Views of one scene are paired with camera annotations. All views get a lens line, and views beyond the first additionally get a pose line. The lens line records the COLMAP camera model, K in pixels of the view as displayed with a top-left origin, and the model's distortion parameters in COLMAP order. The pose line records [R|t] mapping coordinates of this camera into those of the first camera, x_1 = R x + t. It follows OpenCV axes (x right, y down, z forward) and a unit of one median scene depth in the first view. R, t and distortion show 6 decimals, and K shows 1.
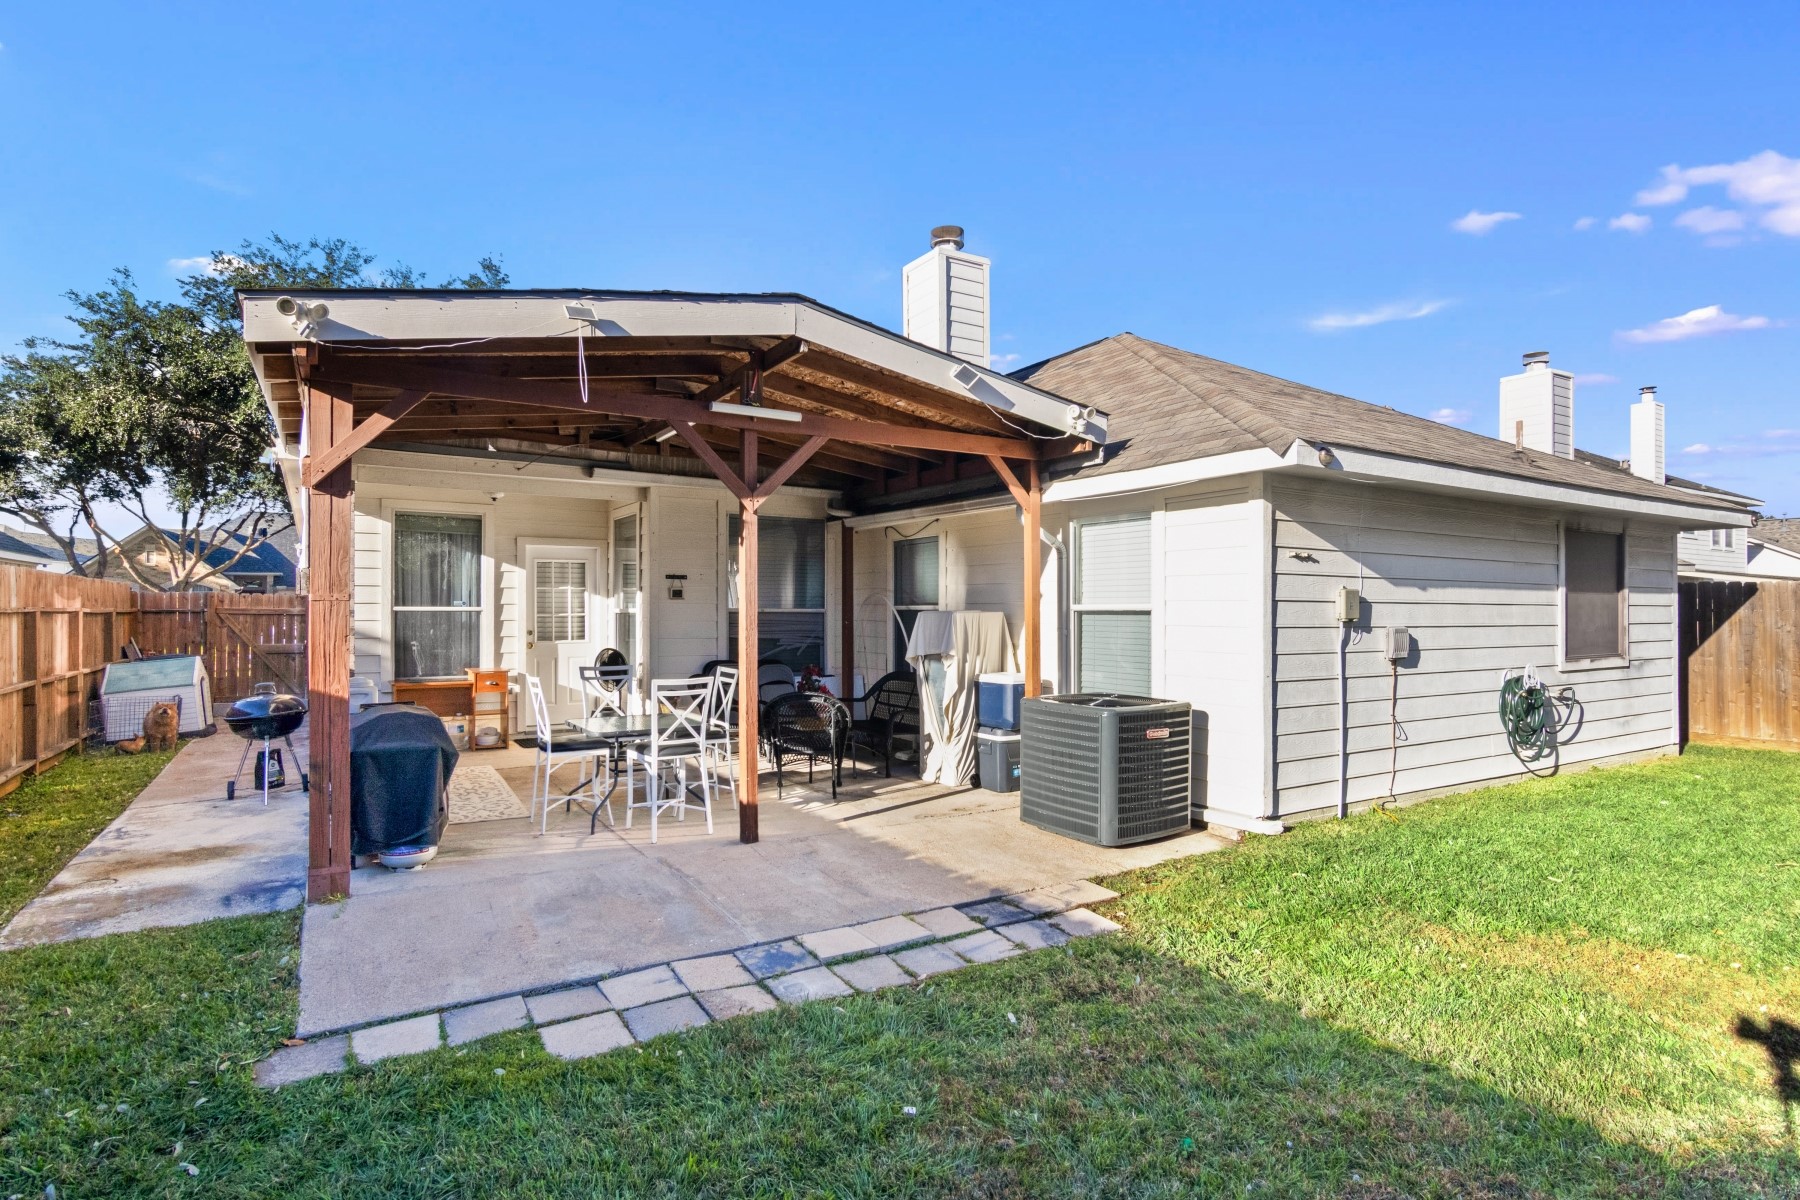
lens RADIAL K [[929.5, 0, 893.4], [0, 929.5, 635.7], [0, 0, 1]] dist [-0.004005, -0.000916]
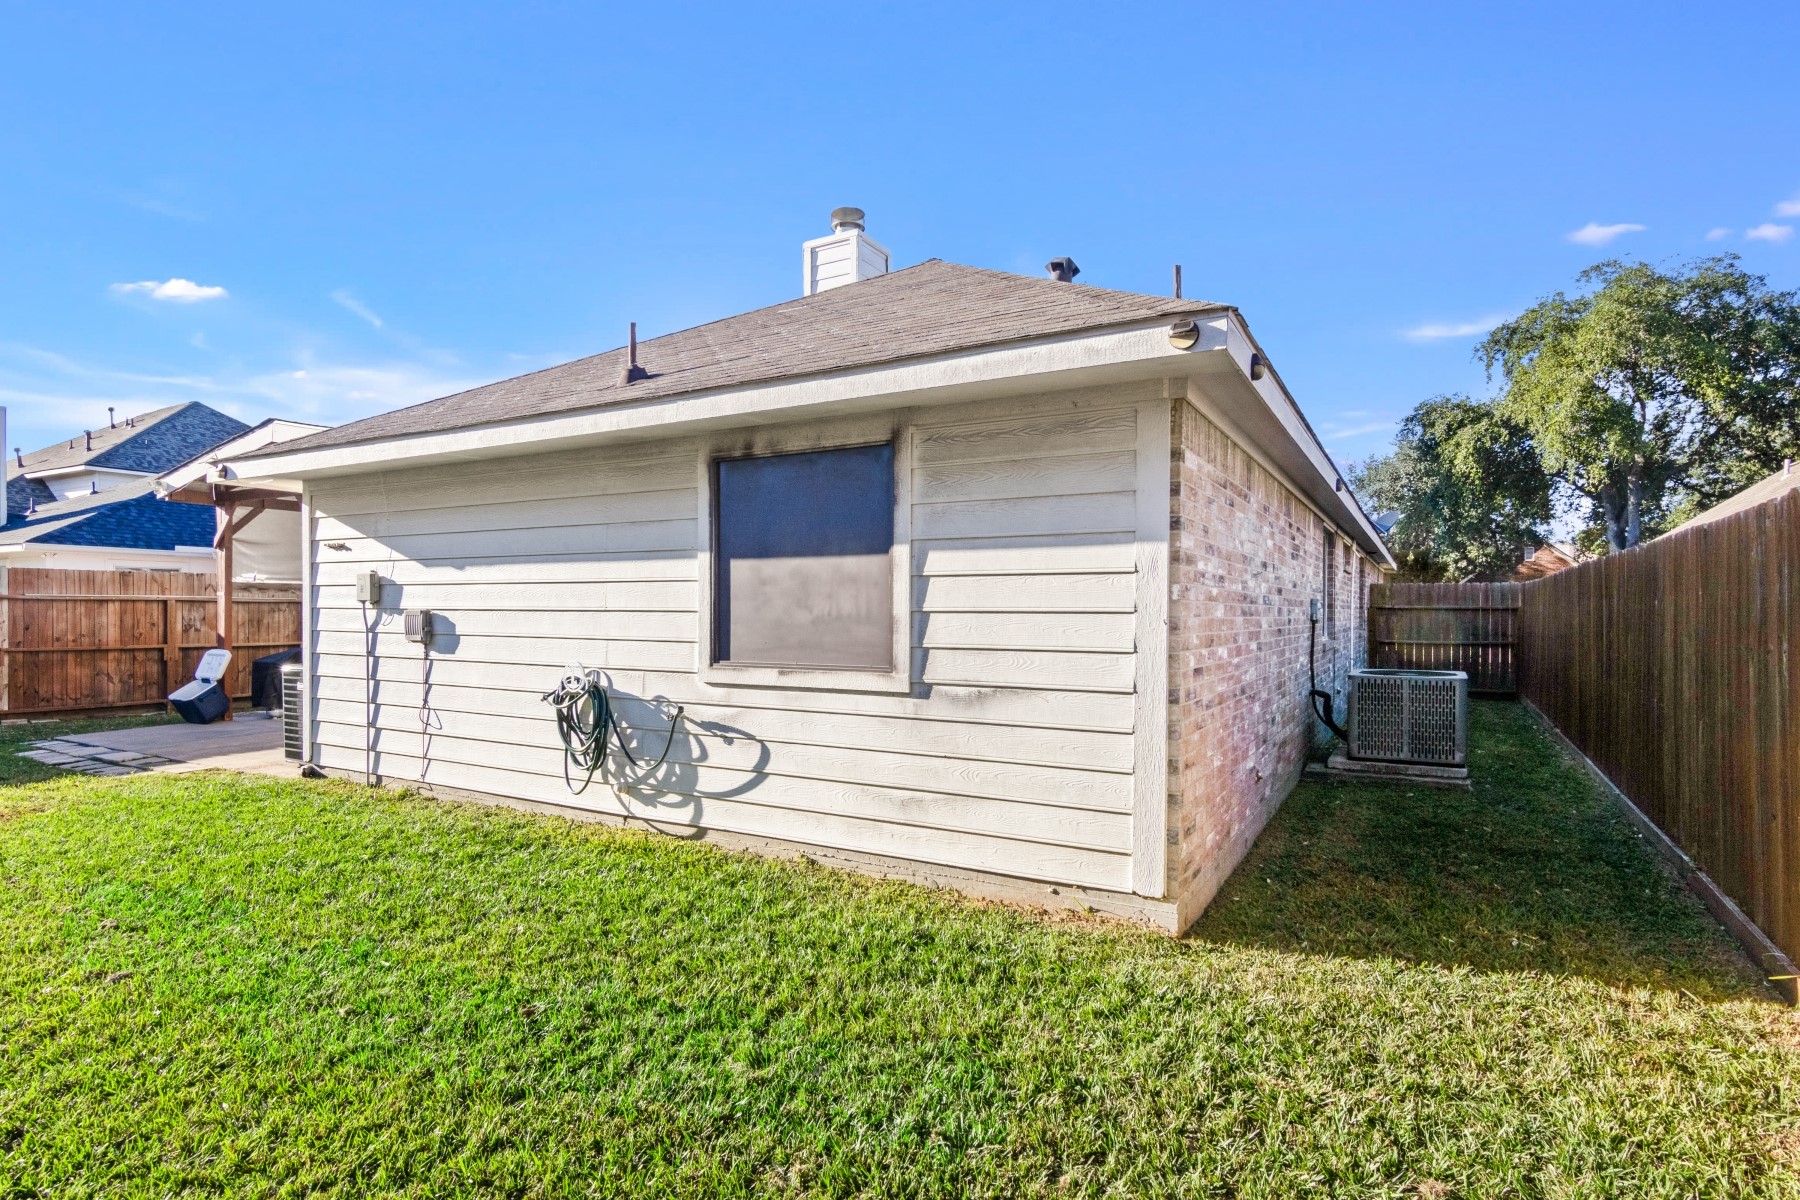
lens RADIAL K [[929.5, 0, 893.4], [0, 929.5, 635.7], [0, 0, 1]] dist [-0.004005, -0.000916]
pose [[0.468375, 0.030211, -0.883013, 1.574287], [-0.019436, 0.999526, 0.023888, -0.014054], [0.883316, 0.005974, 0.468740, 0.947981]]
